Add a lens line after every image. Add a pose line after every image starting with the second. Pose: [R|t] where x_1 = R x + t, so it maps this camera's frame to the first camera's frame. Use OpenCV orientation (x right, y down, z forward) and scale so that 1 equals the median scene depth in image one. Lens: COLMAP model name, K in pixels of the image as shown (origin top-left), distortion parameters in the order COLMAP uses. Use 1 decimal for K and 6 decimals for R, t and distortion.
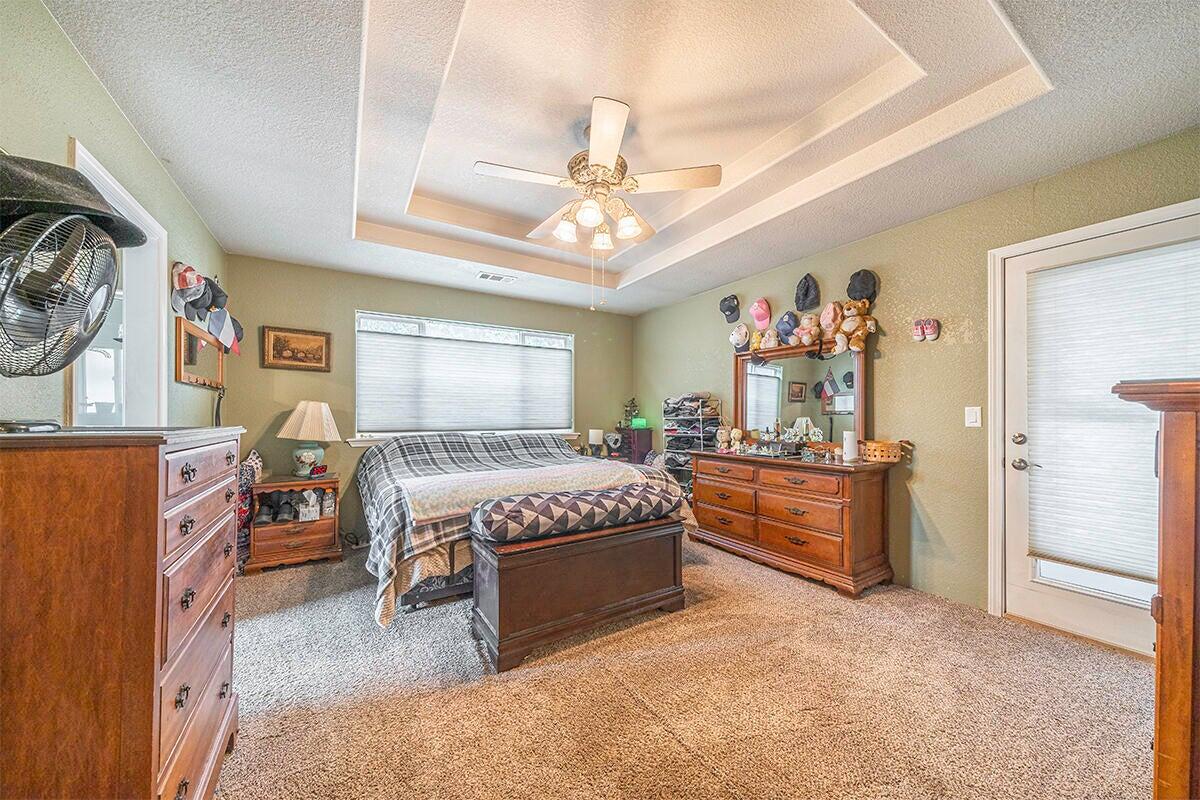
lens RADIAL K [[415.6, 0, 586.7], [0, 415.6, 410.0], [0, 0, 1]] dist [0.000371, -0.000041]
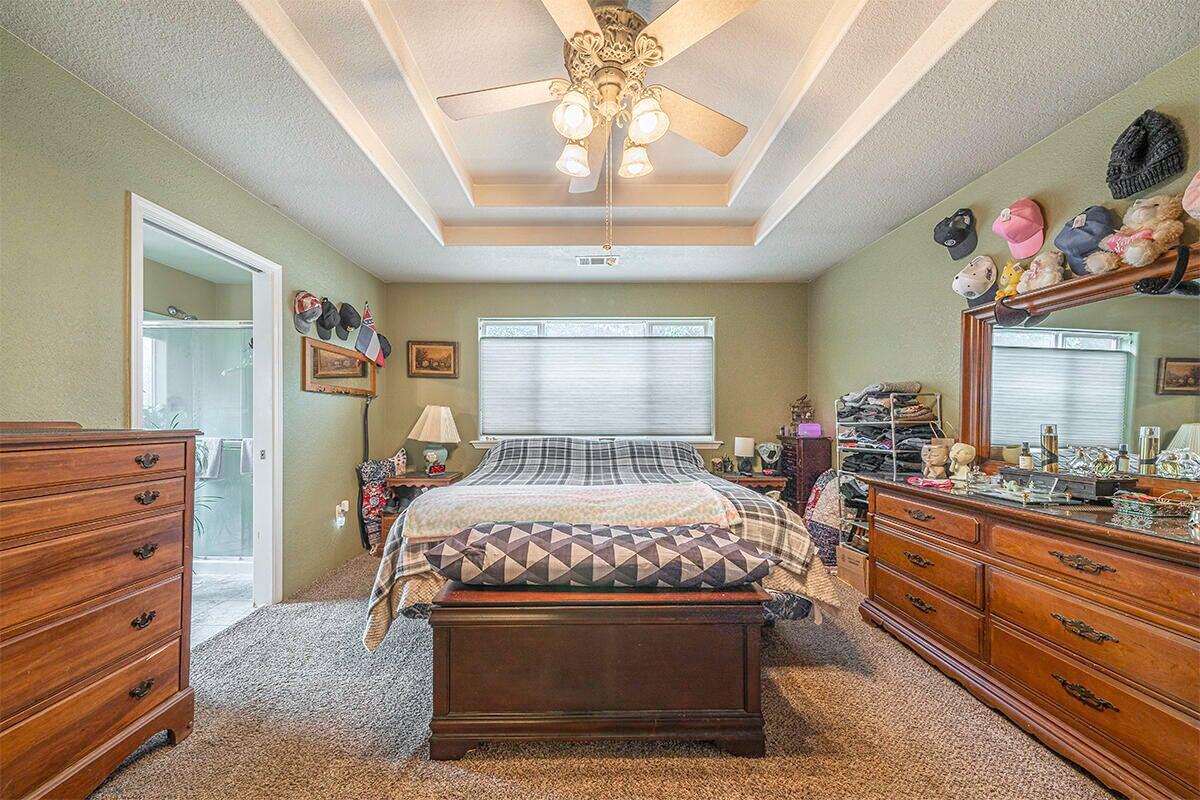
lens RADIAL K [[409.3, 0, 583.5], [0, 409.3, 416.6], [0, 0, 1]] dist [-0.000680, -0.000280]
pose [[0.854555, -0.001005, -0.519360, 0.217761], [0.005065, 0.999967, 0.006399, 0.002801], [0.519336, -0.008099, 0.854532, 0.269937]]
